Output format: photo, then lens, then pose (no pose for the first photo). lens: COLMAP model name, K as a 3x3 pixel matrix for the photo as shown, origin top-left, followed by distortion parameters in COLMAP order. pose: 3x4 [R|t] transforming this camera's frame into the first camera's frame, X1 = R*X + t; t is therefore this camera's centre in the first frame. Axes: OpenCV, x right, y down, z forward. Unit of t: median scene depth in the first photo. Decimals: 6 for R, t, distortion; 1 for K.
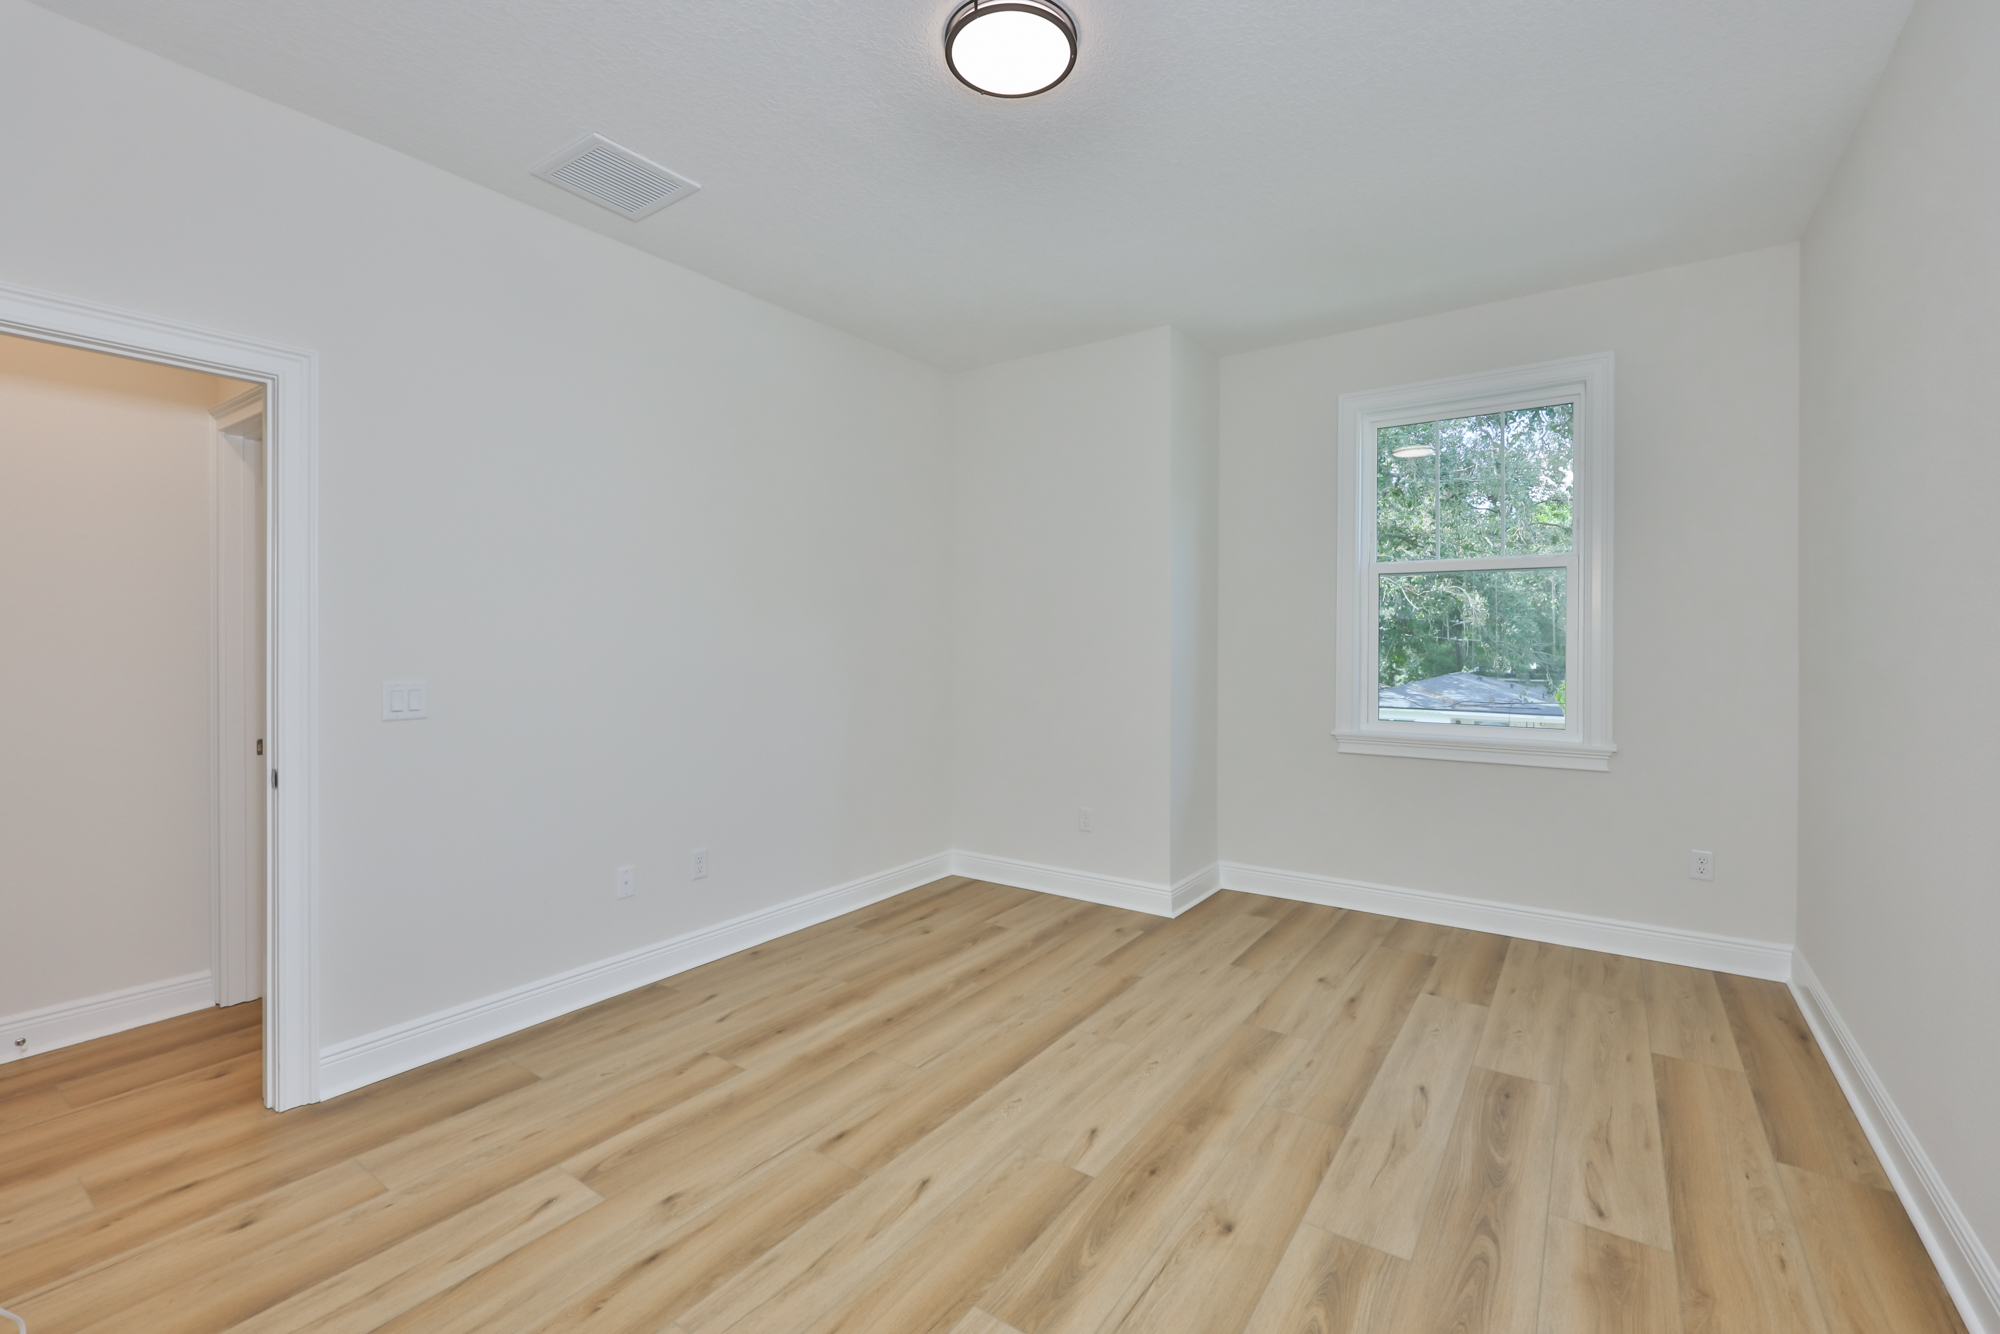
lens RADIAL K [[846.4, 0, 1002.1], [0, 846.4, 654.4], [0, 0, 1]] dist [-0.002063, -0.000248]
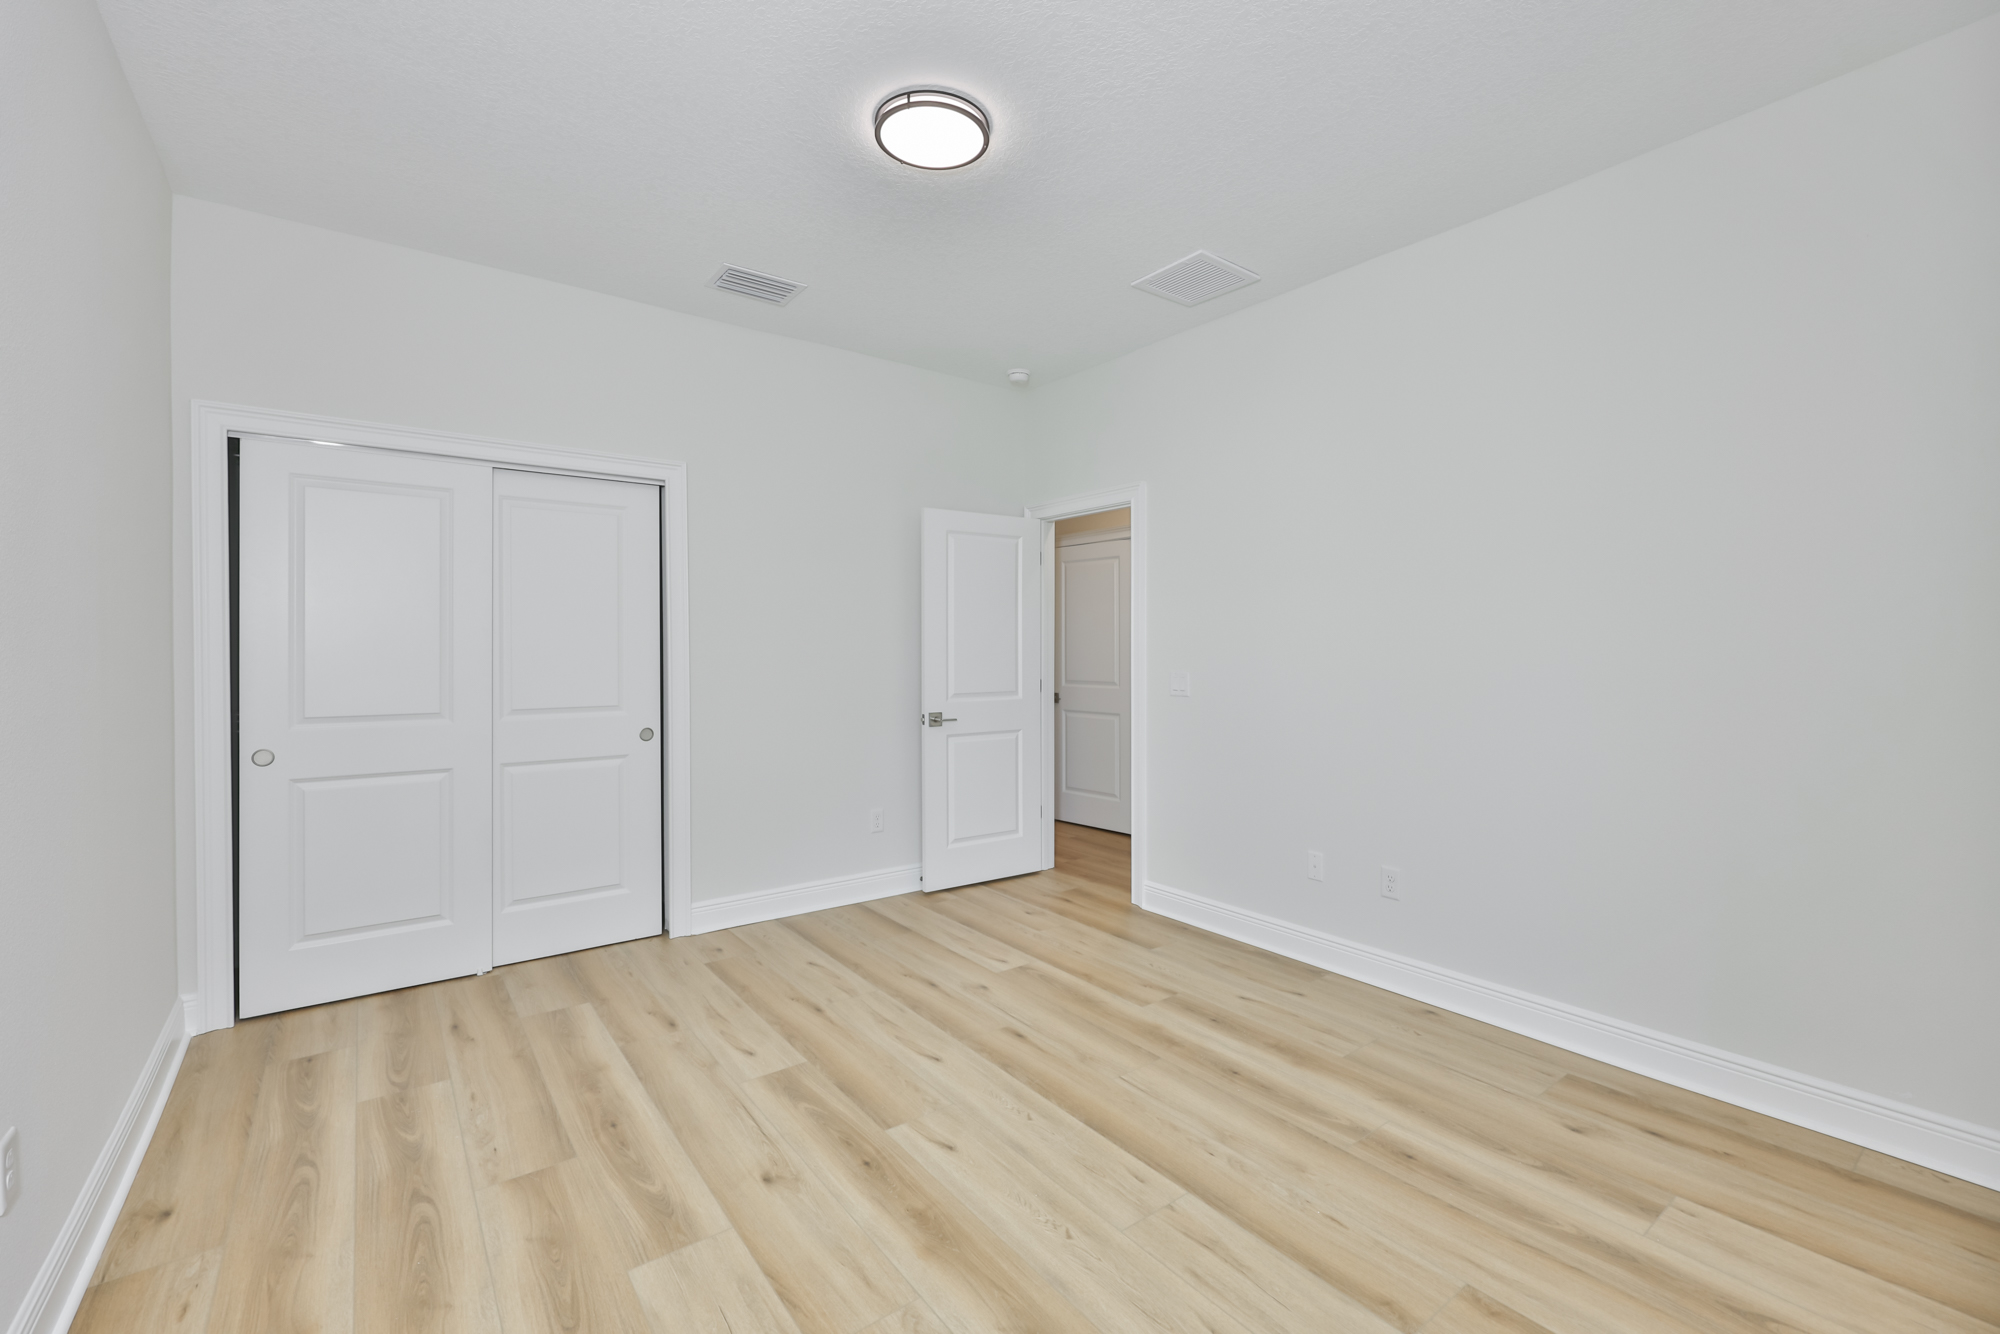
lens RADIAL K [[846.4, 0, 1002.1], [0, 846.4, 654.4], [0, 0, 1]] dist [-0.002063, -0.000248]
pose [[-0.301885, 0.010776, -0.953283, 0.890442], [-0.009351, 0.999855, 0.014264, -0.015711], [0.953298, 0.013220, -0.301741, 1.181995]]
